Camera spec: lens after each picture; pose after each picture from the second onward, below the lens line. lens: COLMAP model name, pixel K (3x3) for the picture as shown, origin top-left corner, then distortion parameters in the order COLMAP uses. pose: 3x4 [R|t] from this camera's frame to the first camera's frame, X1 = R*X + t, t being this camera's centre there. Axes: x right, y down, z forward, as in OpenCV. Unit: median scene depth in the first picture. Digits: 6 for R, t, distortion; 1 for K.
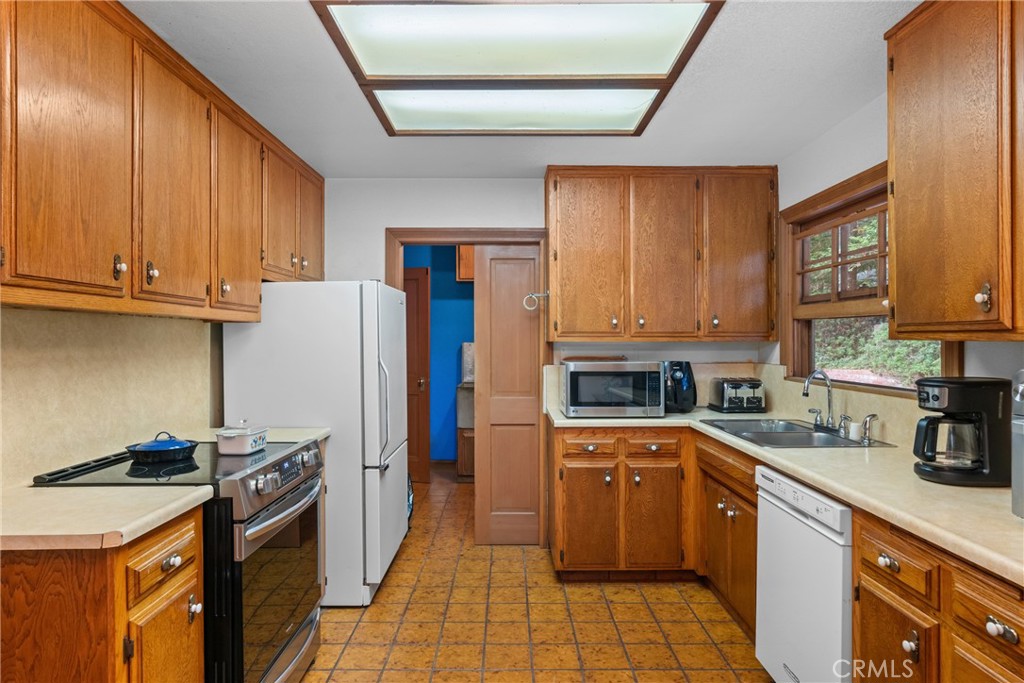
lens RADIAL K [[589.2, 0, 512.0], [0, 589.2, 341.5], [0, 0, 1]] dist [-0.003490, -0.000400]
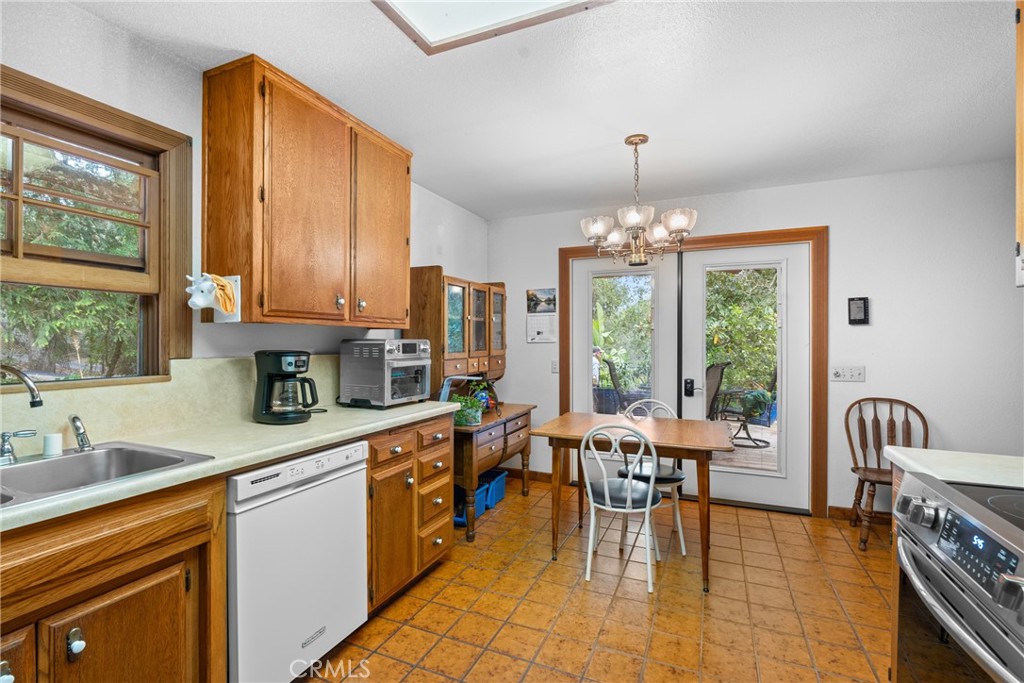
lens RADIAL K [[462.6, 0, 511.3], [0, 462.6, 344.8], [0, 0, 1]] dist [-0.004347, 0.000451]
pose [[-0.911246, -0.000062, 0.411862, -0.119990], [0.004602, 0.999936, 0.010330, 0.022282], [-0.411836, 0.011309, -0.911188, 1.021403]]
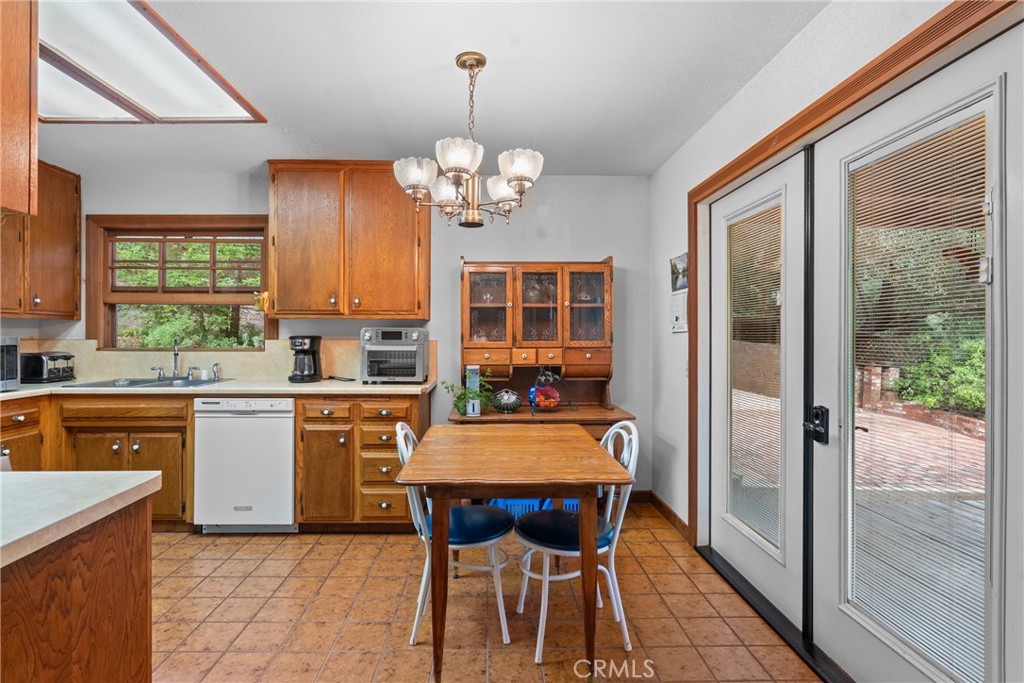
lens RADIAL K [[504.5, 0, 491.4], [0, 504.5, 334.9], [0, 0, 1]] dist [-0.000661, -0.000023]
pose [[-0.007649, -0.000260, 0.999971, -0.650797], [0.001876, 0.999998, 0.000275, 0.034456], [-0.999969, 0.001878, -0.007649, 0.175878]]
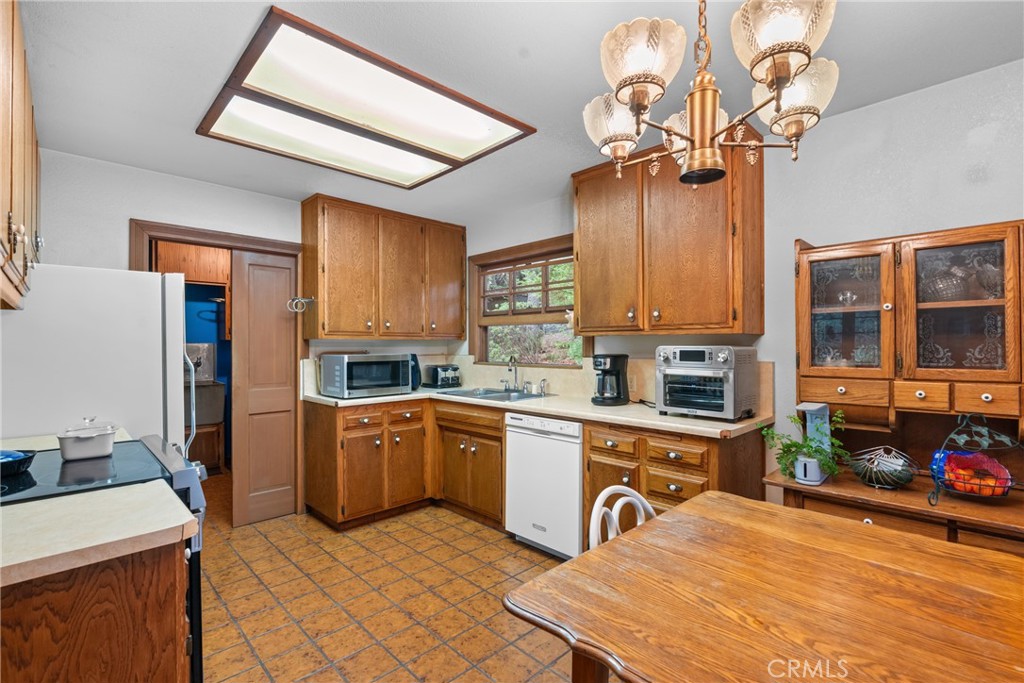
lens RADIAL K [[462.6, 0, 511.3], [0, 462.6, 344.8], [0, 0, 1]] dist [-0.004347, 0.000451]
pose [[0.717518, -0.000349, 0.696540, -0.341612], [0.004610, 0.999980, -0.004249, 0.019961], [-0.696525, 0.006260, 0.717506, 0.046836]]
